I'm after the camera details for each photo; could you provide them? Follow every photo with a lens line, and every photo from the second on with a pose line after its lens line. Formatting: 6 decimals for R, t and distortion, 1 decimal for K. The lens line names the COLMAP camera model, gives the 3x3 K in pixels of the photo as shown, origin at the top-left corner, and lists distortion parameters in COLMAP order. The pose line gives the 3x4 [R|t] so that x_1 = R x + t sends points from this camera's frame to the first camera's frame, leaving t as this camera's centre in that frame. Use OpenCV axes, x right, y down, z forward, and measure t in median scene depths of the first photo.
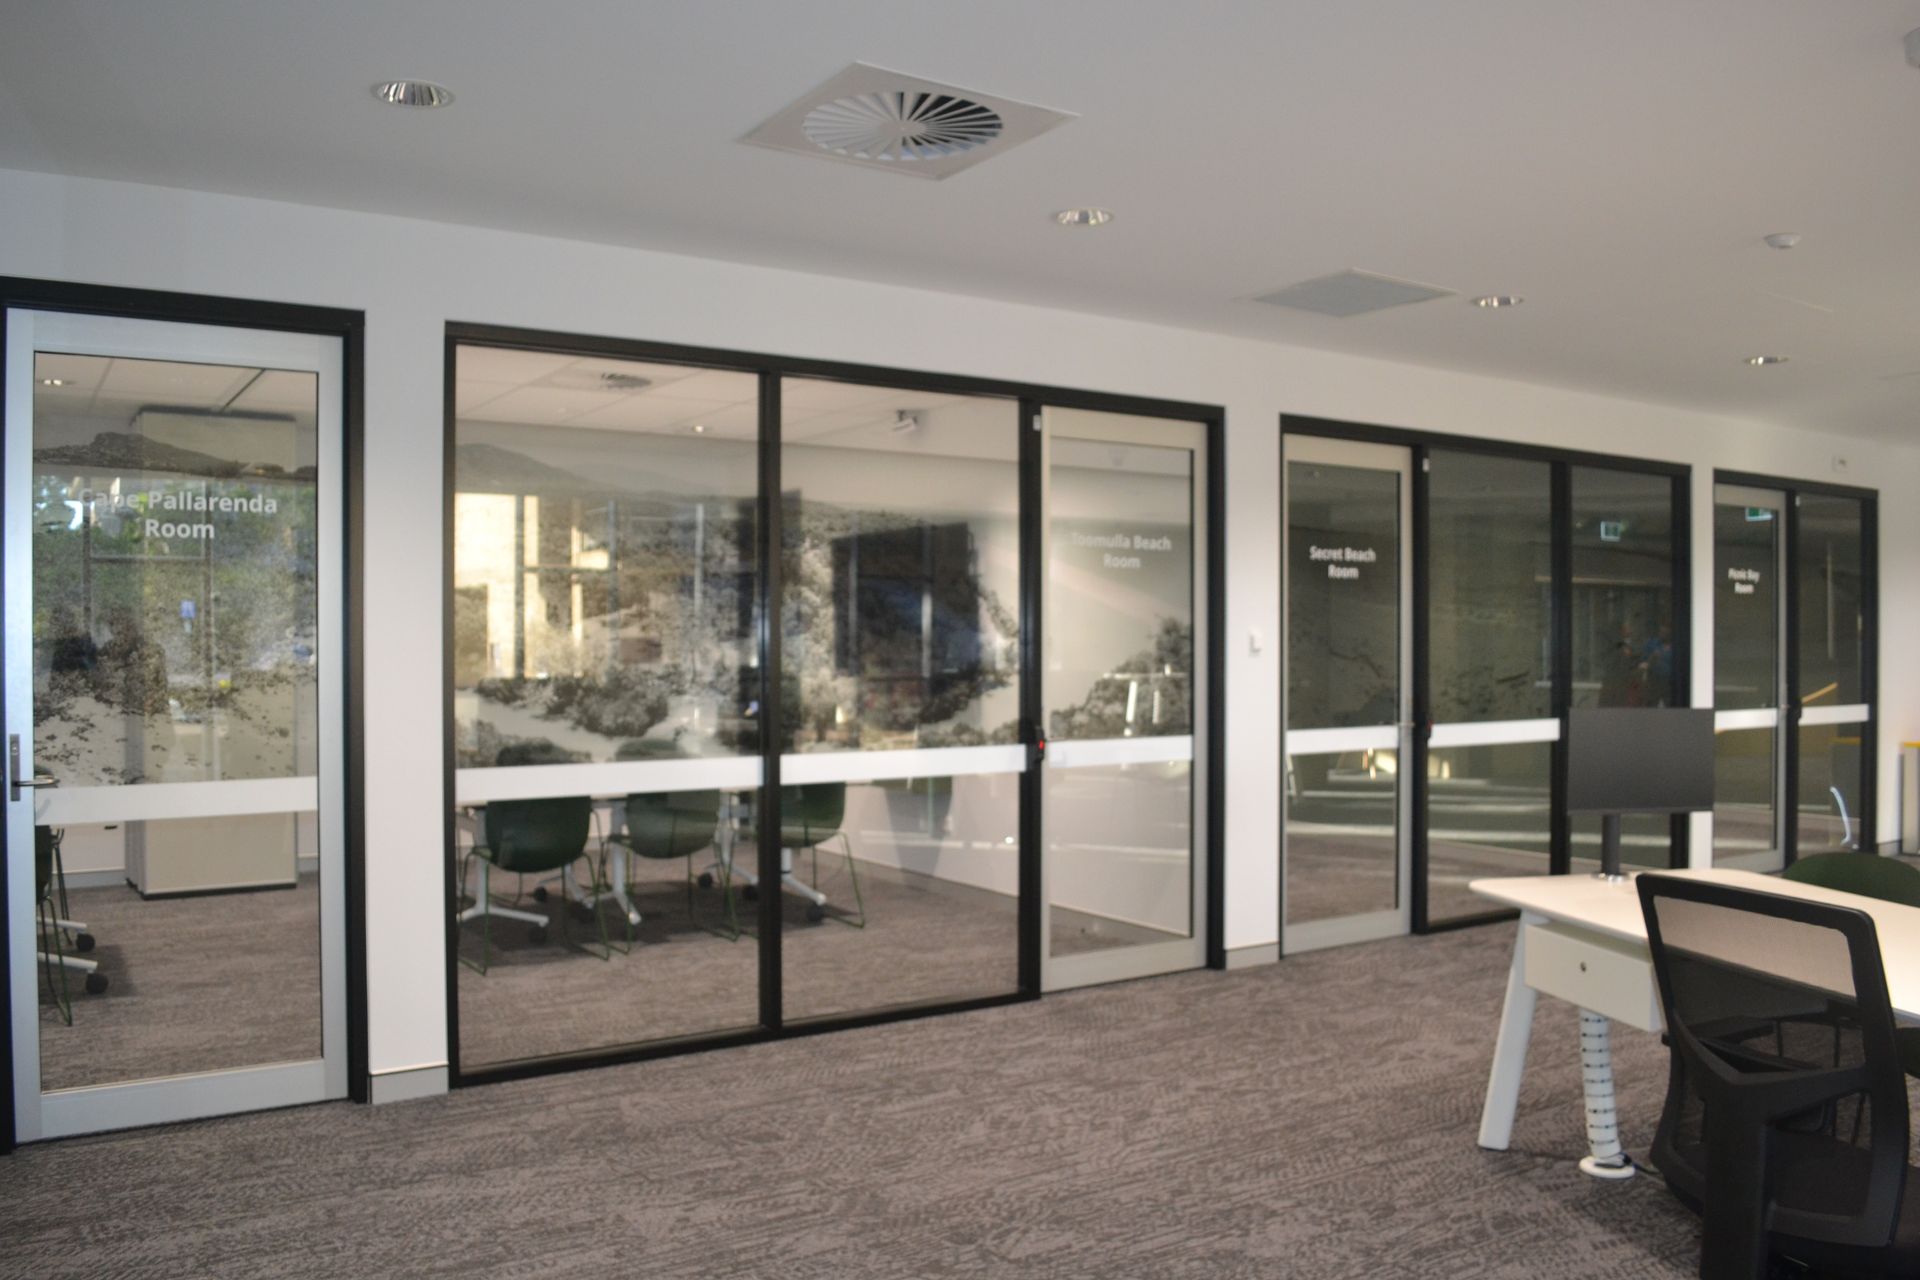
lens RADIAL K [[1537.6, 0, 970.8], [0, 1537.6, 645.3], [0, 0, 1]] dist [-0.080714, 0.011191]
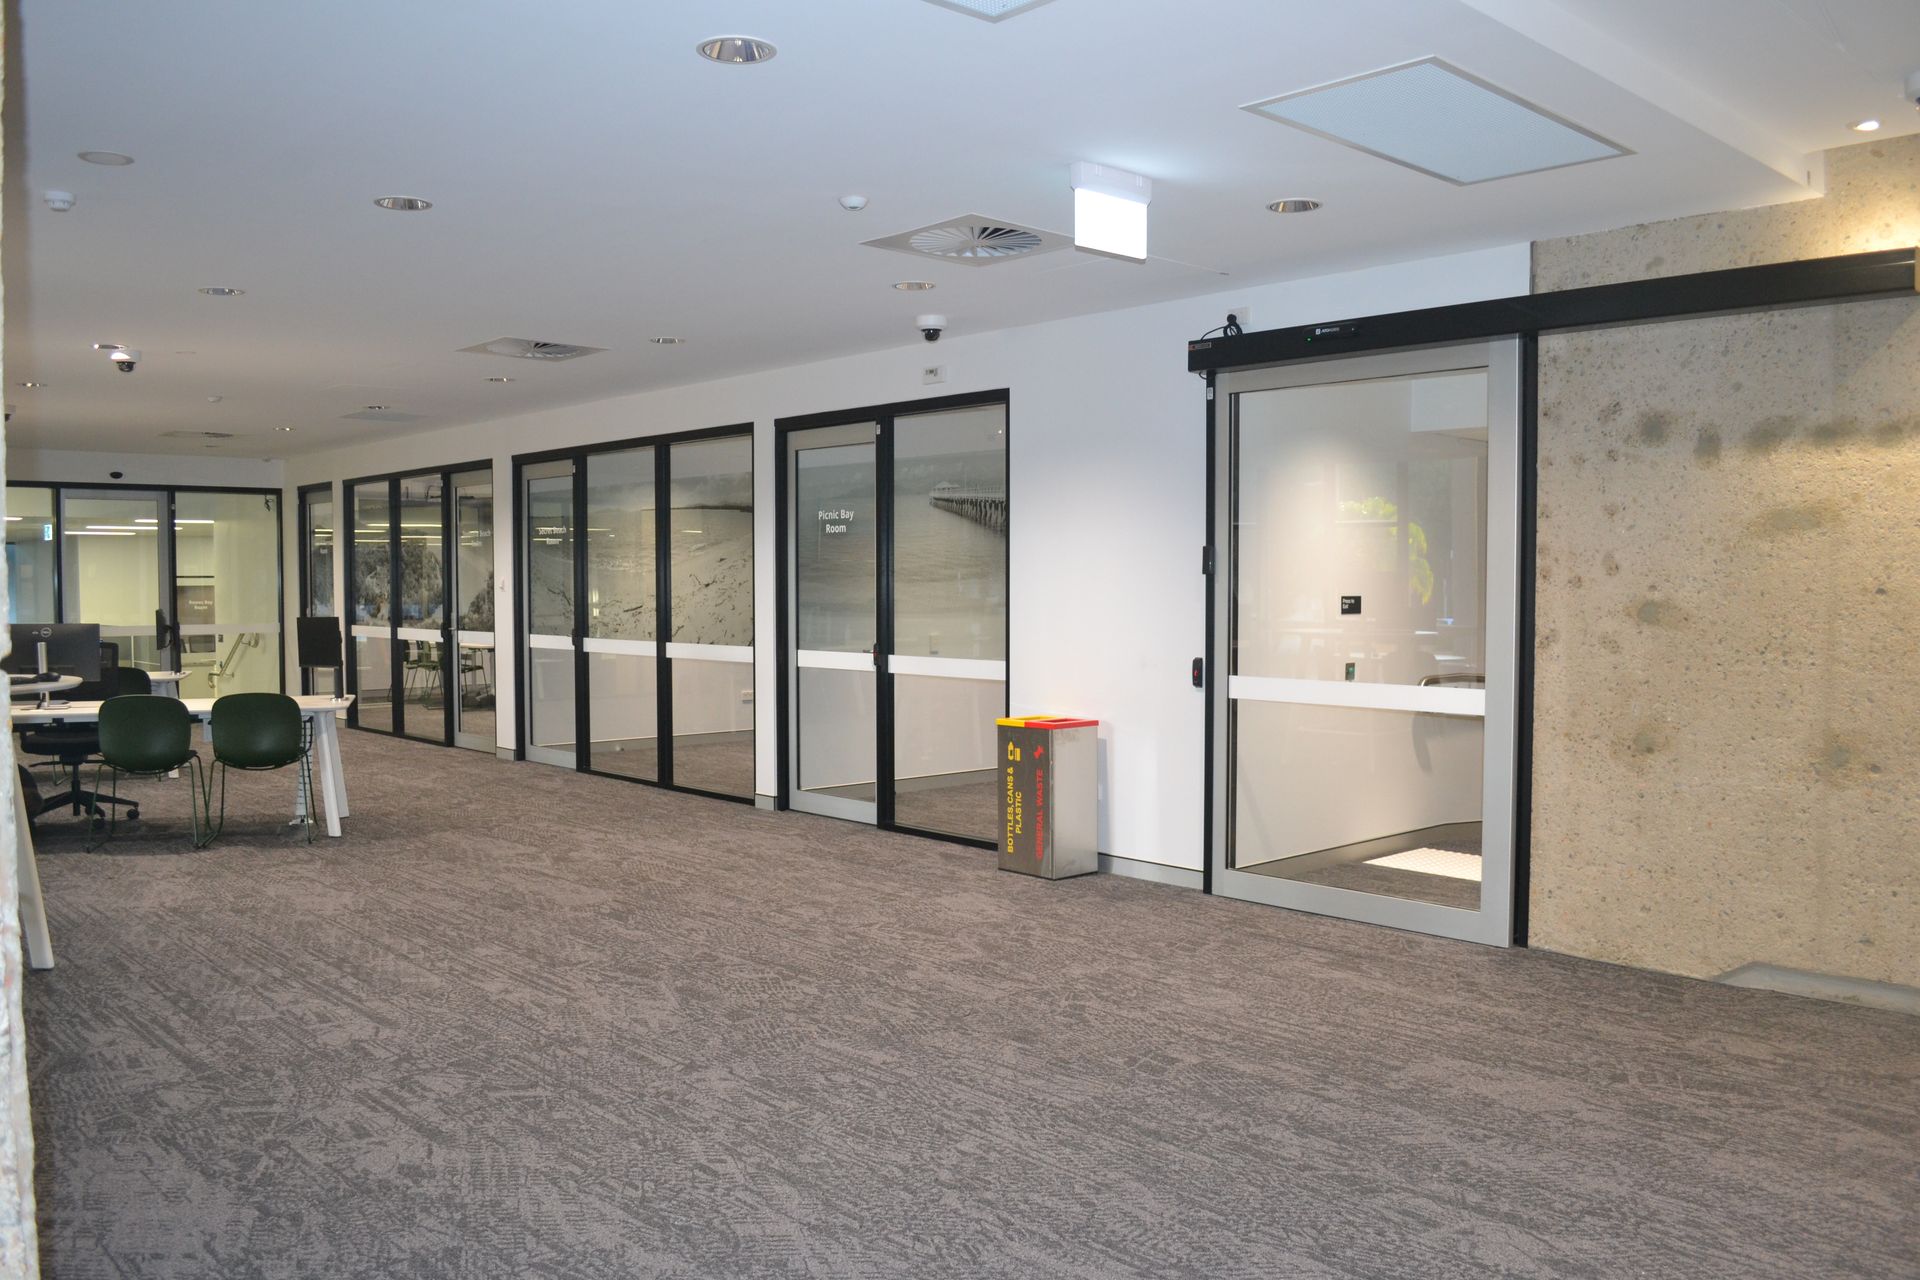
lens RADIAL K [[1537.6, 0, 966.2], [0, 1537.6, 647.0], [0, 0, 1]] dist [-0.080714, 0.011191]
pose [[0.144062, 0.042799, -0.988643, 2.161515], [-0.000839, 0.999069, 0.043128, -0.004255], [0.989568, -0.005383, 0.143964, 1.322697]]
